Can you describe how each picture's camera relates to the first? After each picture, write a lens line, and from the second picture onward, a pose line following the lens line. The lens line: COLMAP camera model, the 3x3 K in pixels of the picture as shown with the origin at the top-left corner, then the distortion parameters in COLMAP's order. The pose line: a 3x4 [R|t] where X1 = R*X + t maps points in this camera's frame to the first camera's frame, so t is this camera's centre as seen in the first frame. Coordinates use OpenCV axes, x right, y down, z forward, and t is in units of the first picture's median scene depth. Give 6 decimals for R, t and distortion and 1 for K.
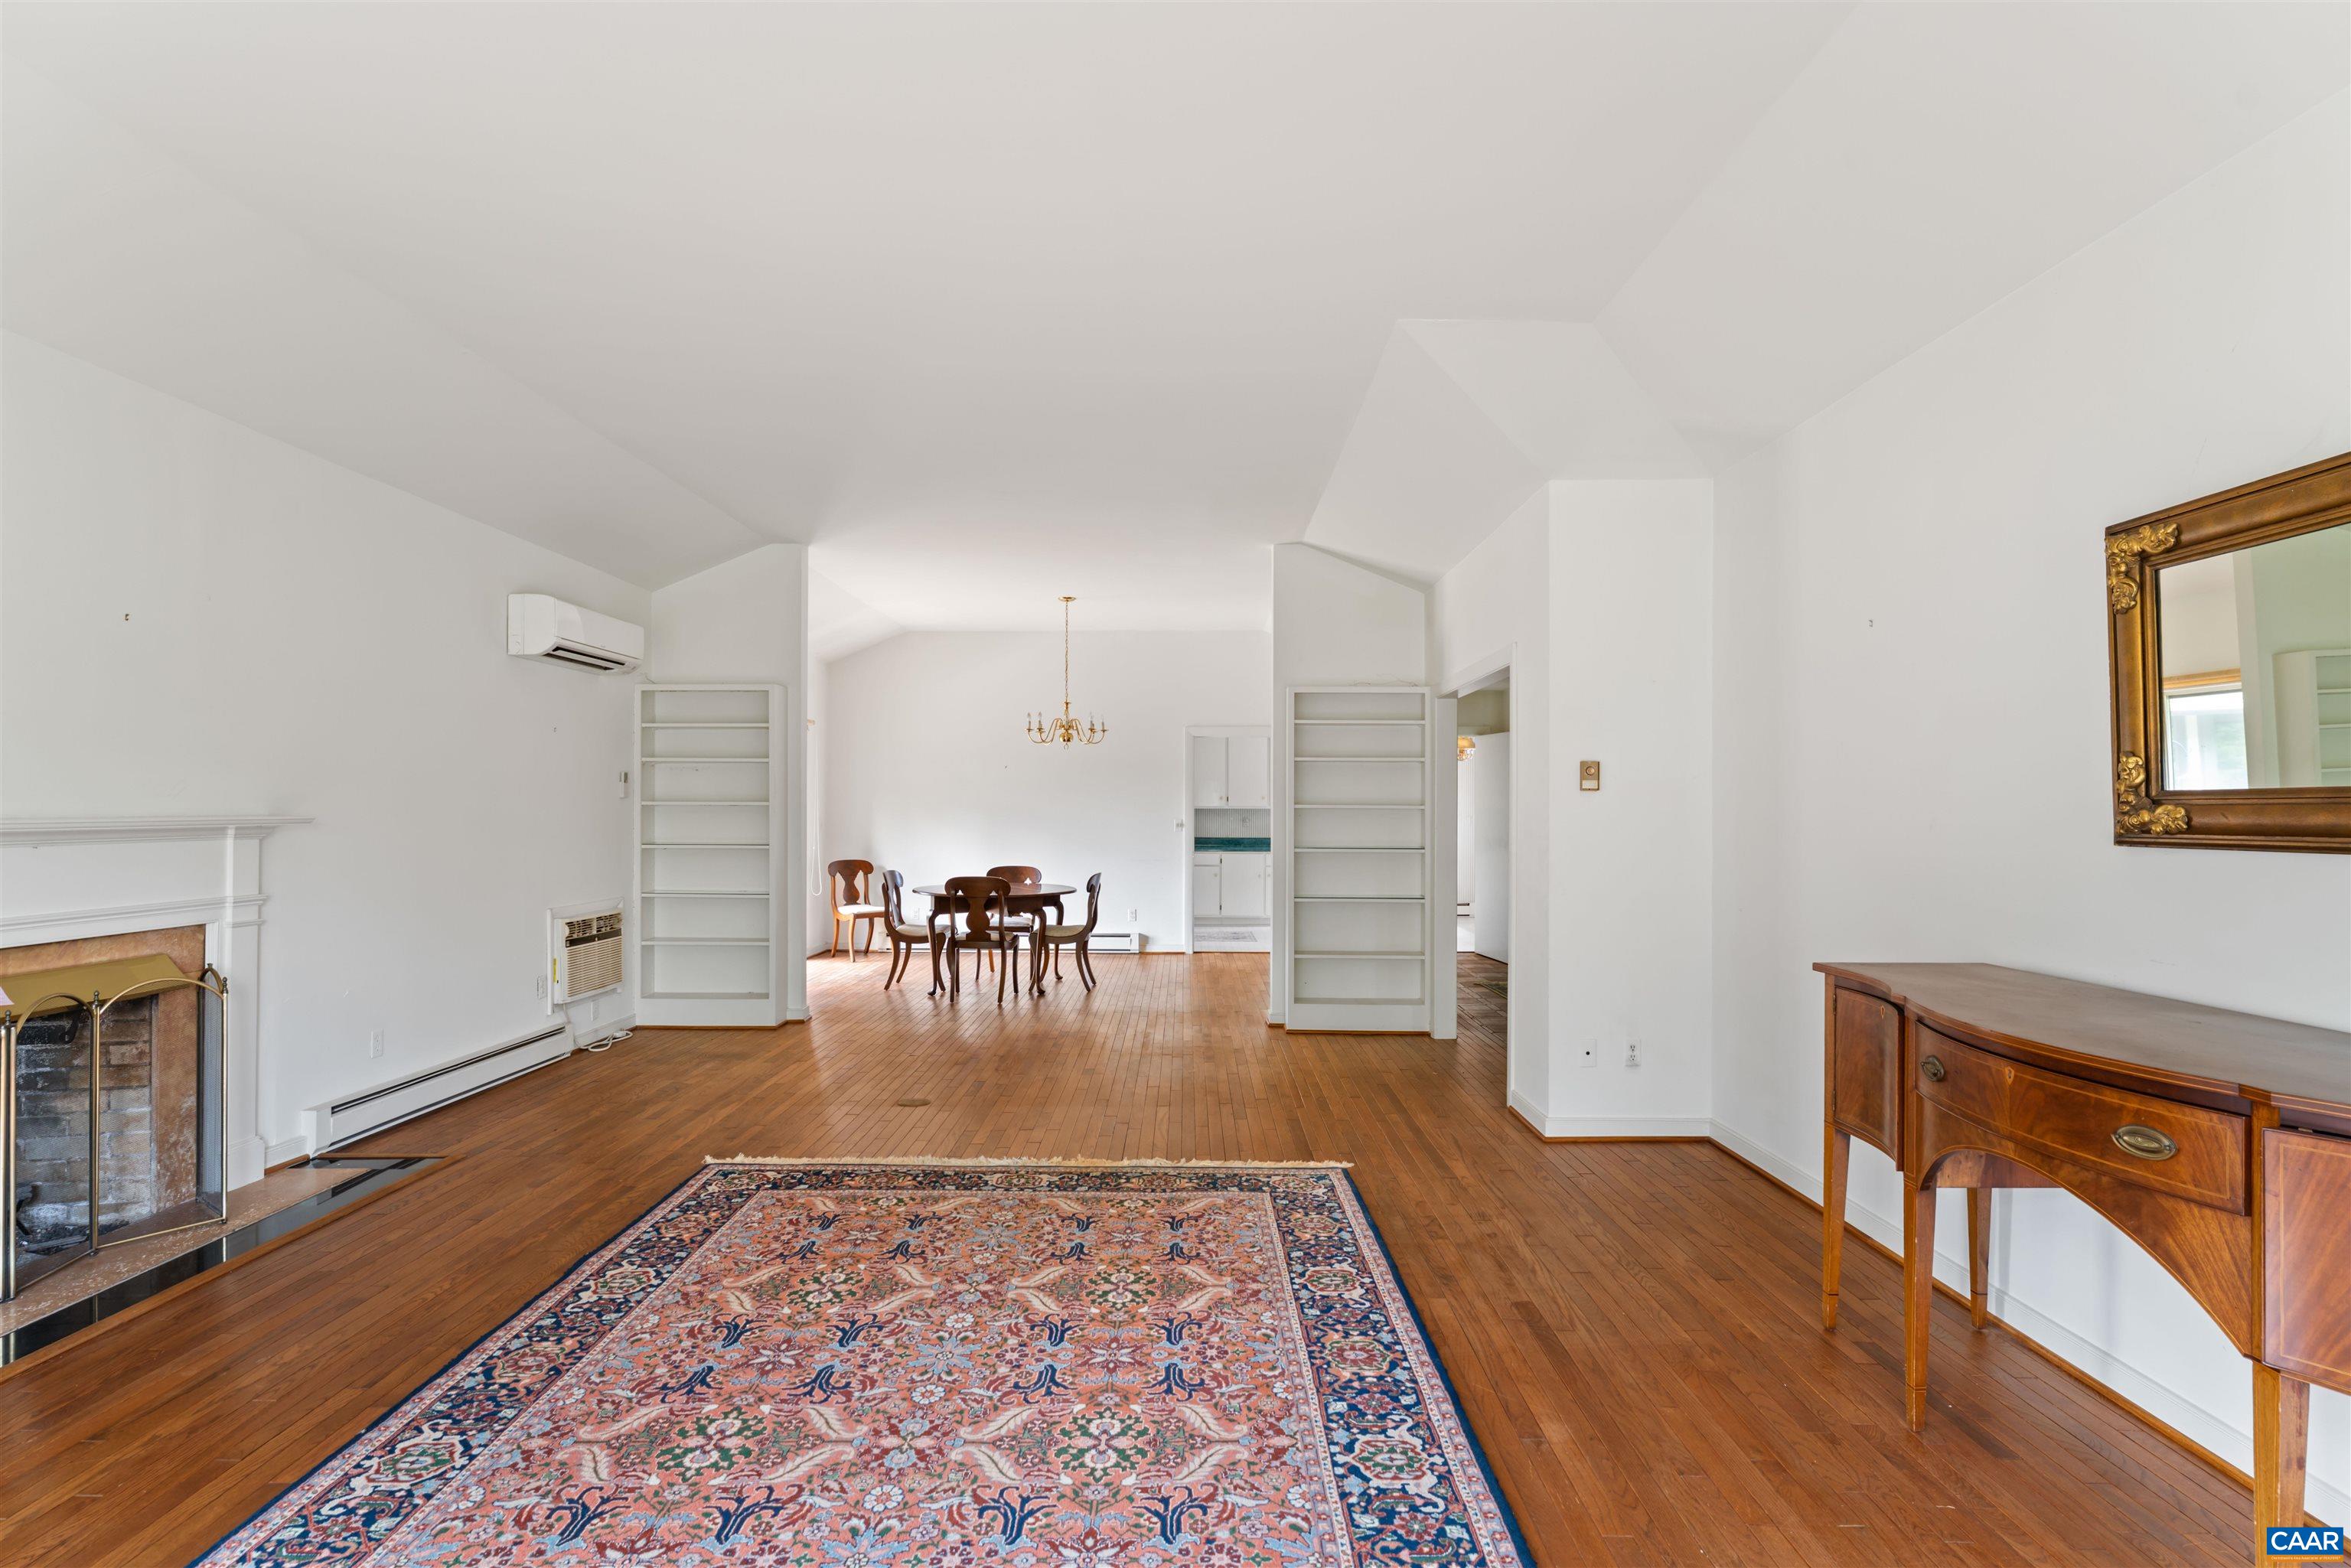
lens RADIAL K [[1143.3, 0, 1170.1], [0, 1143.3, 800.5], [0, 0, 1]] dist [-0.002478, 0.000181]
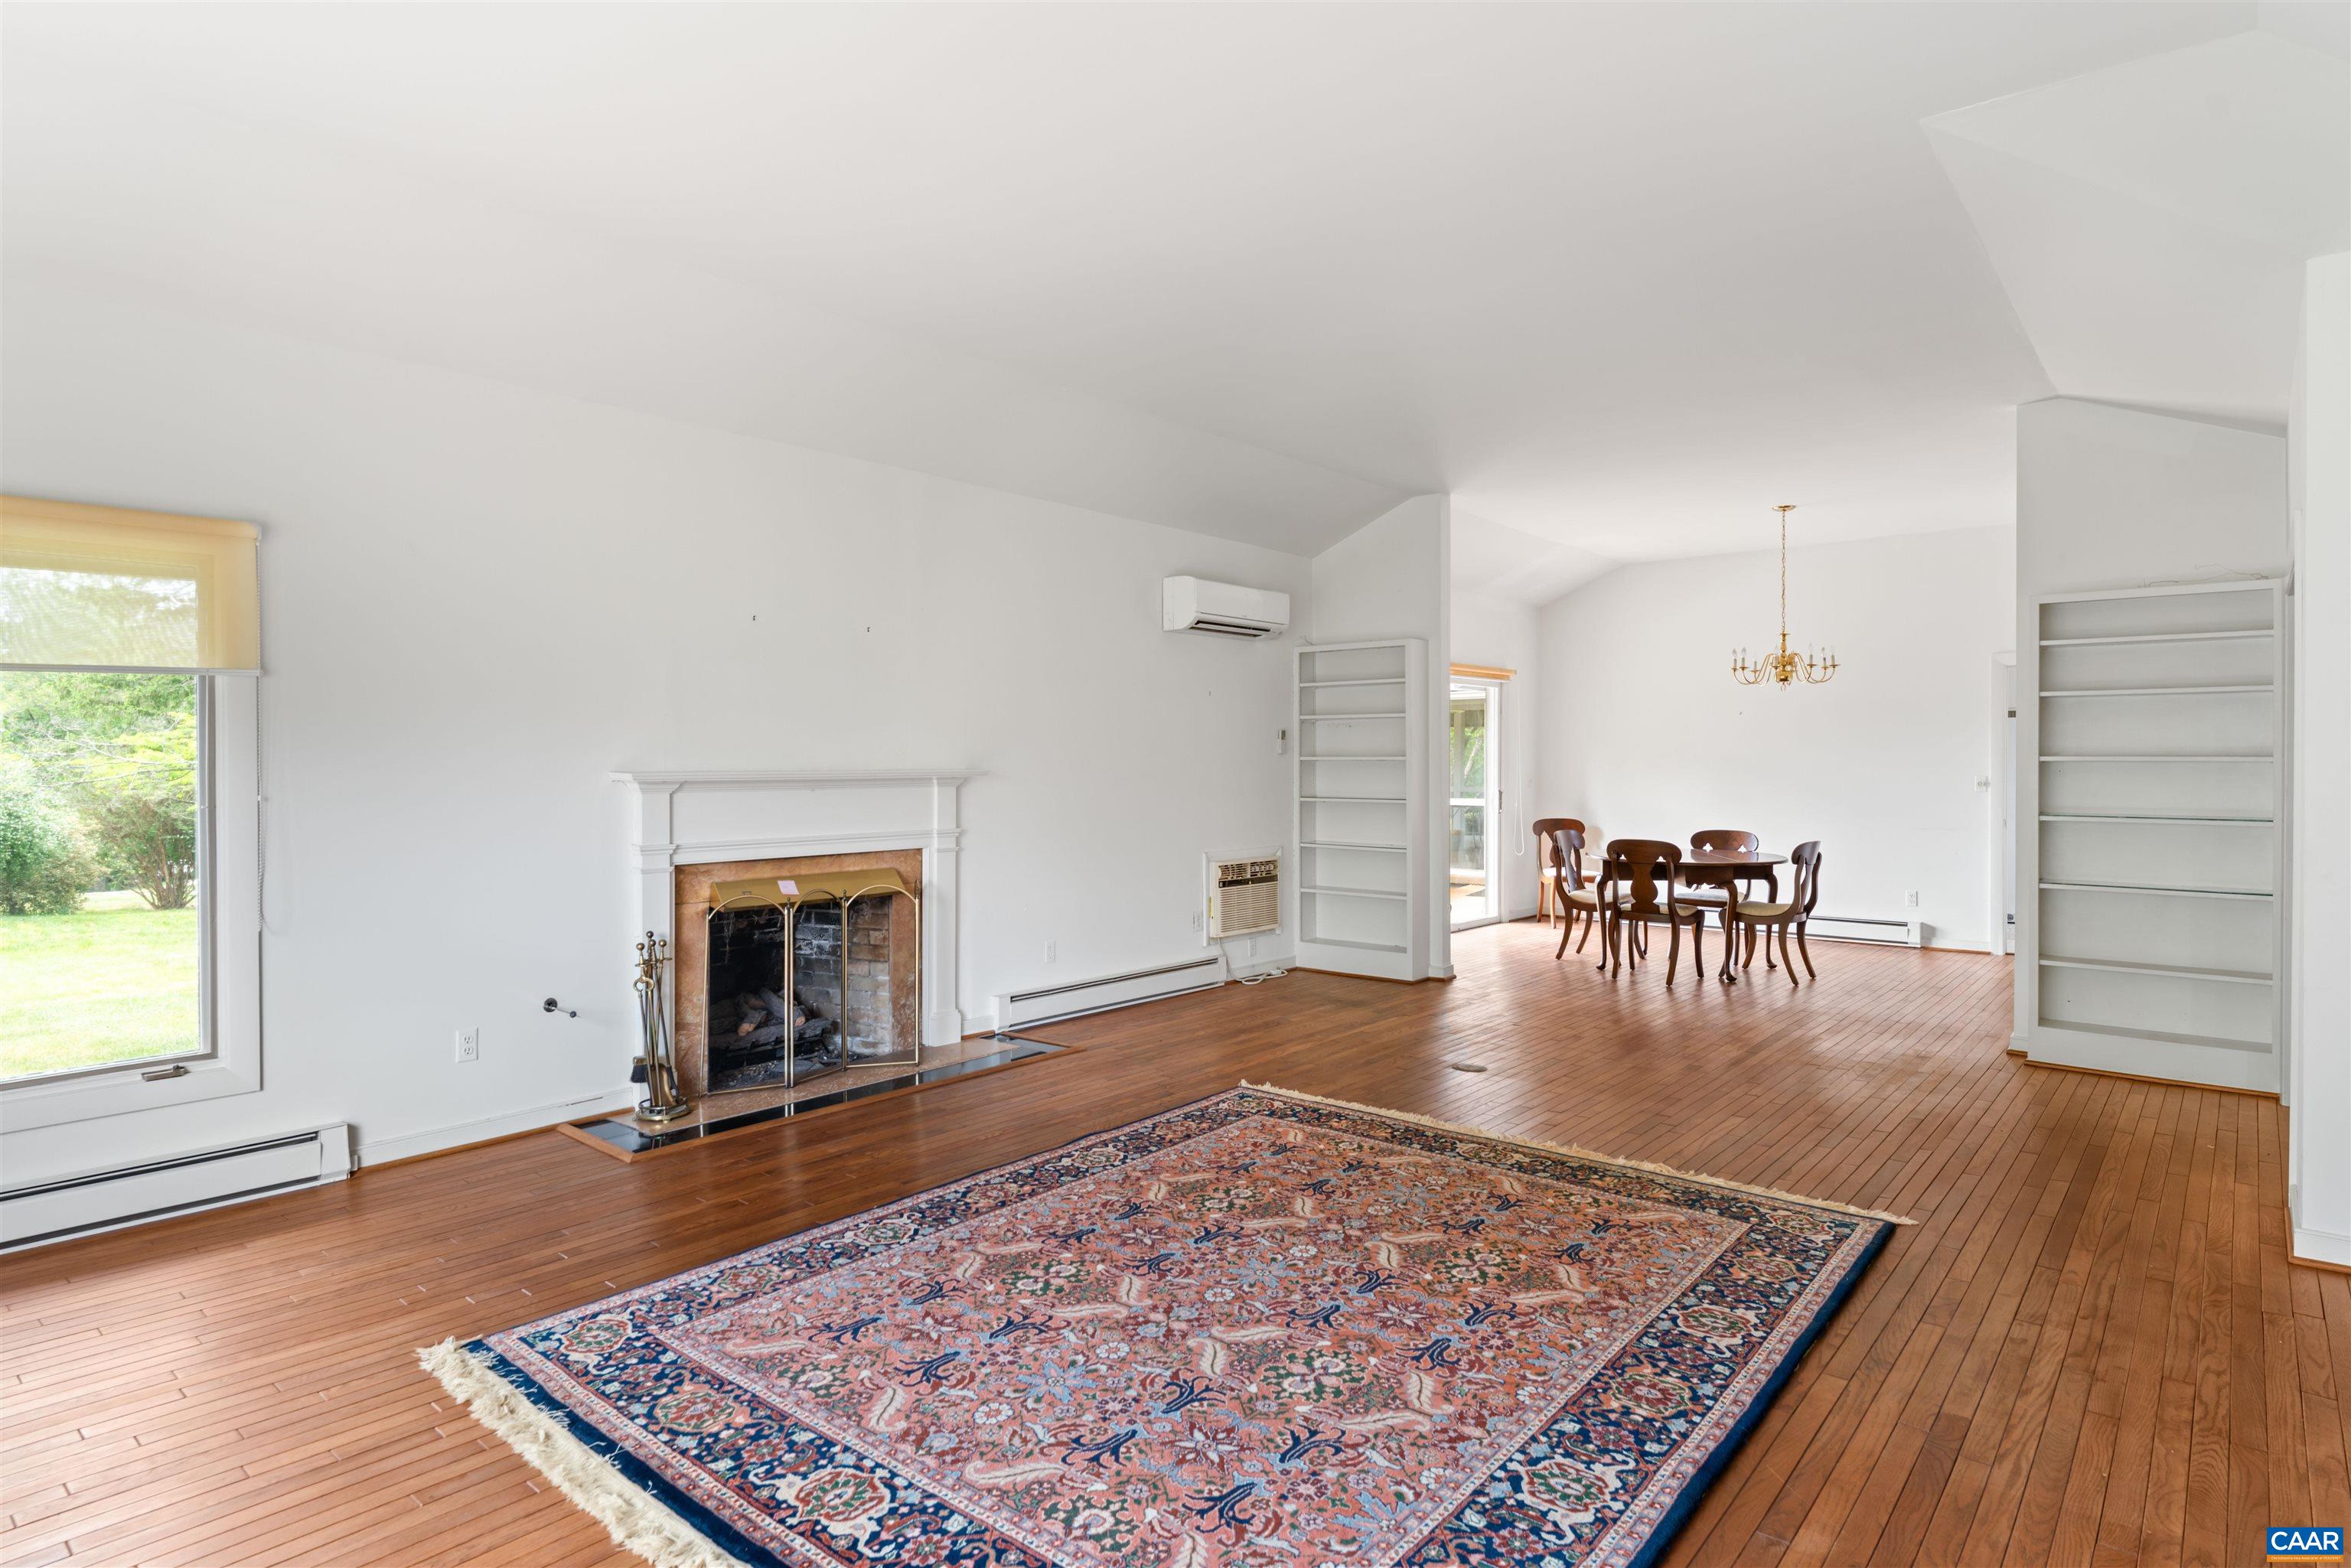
lens RADIAL K [[1265.9, 0, 1161.8], [0, 1265.9, 769.9], [0, 0, 1]] dist [-0.000552, -0.001799]
pose [[0.766105, 0.000783, -0.642715, 0.363359], [0.007000, 0.999930, 0.009562, 0.001326], [0.642678, -0.011824, 0.766045, 0.025123]]
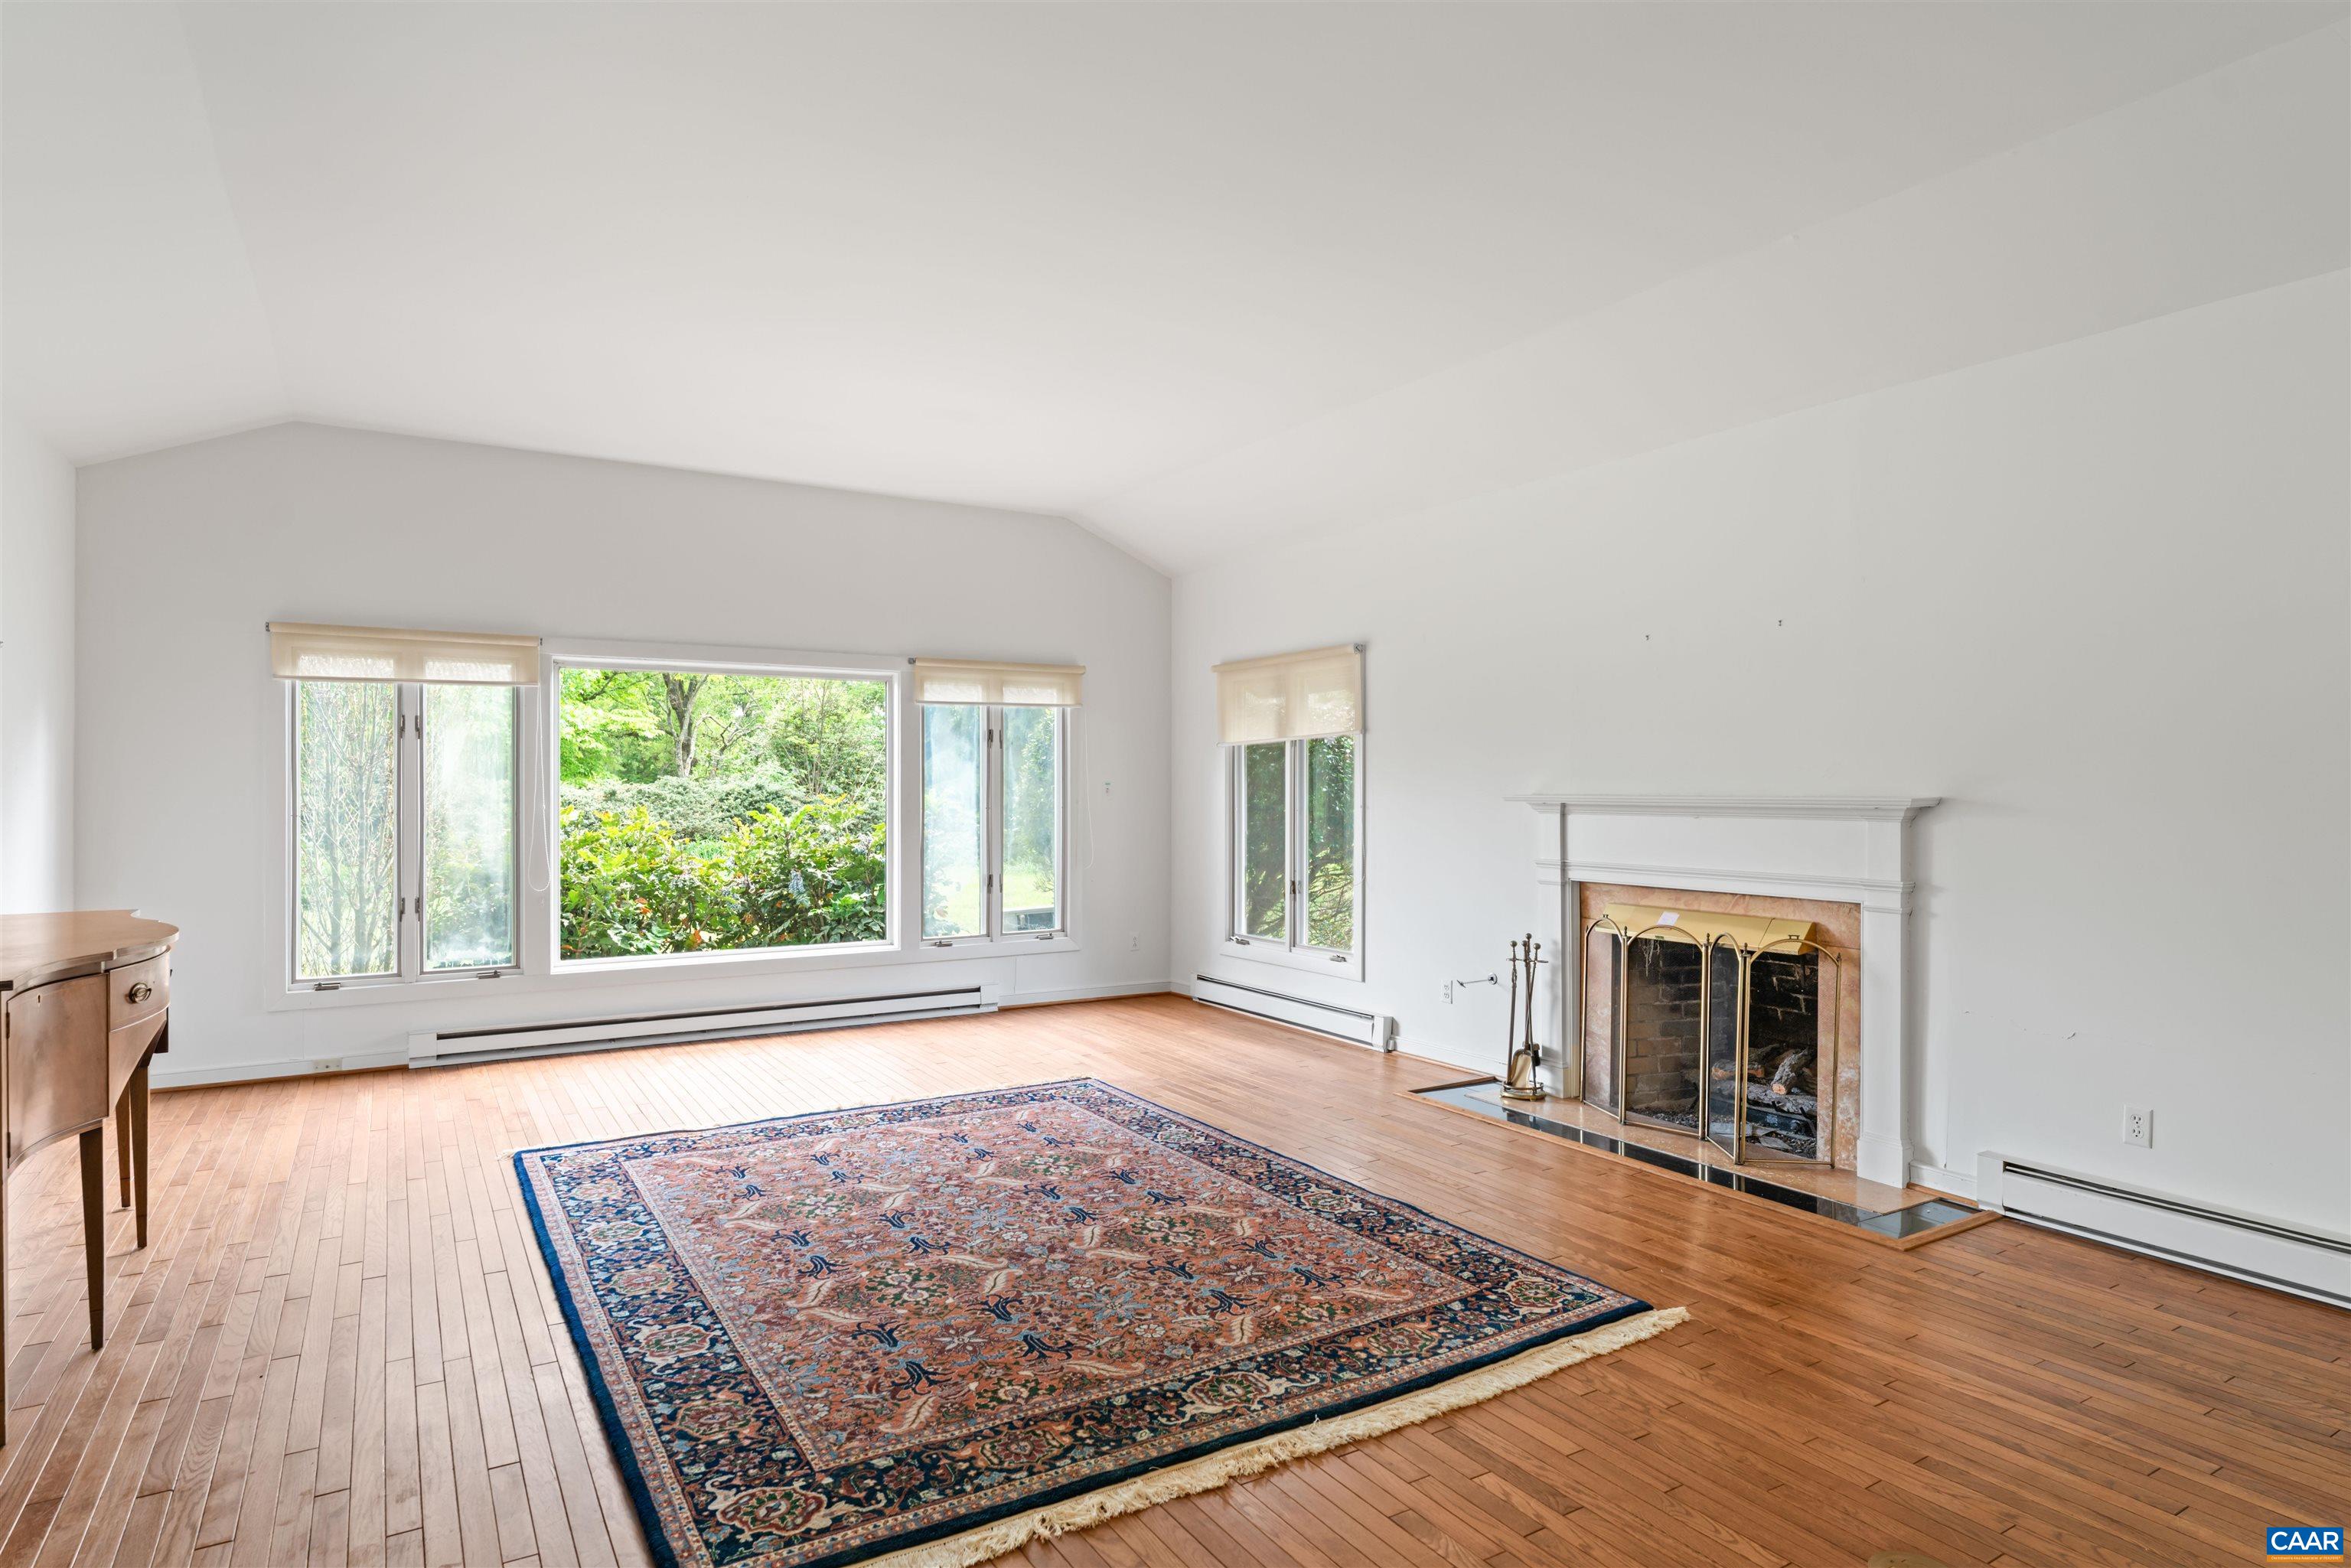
lens RADIAL K [[1265.9, 0, 1160.8], [0, 1265.9, 802.0], [0, 0, 1]] dist [-0.000552, -0.001799]
pose [[-0.847708, 0.002233, -0.530459, 0.282691], [-0.001363, 0.999979, 0.006388, 0.011978], [0.530462, 0.006138, -0.847687, 1.681879]]
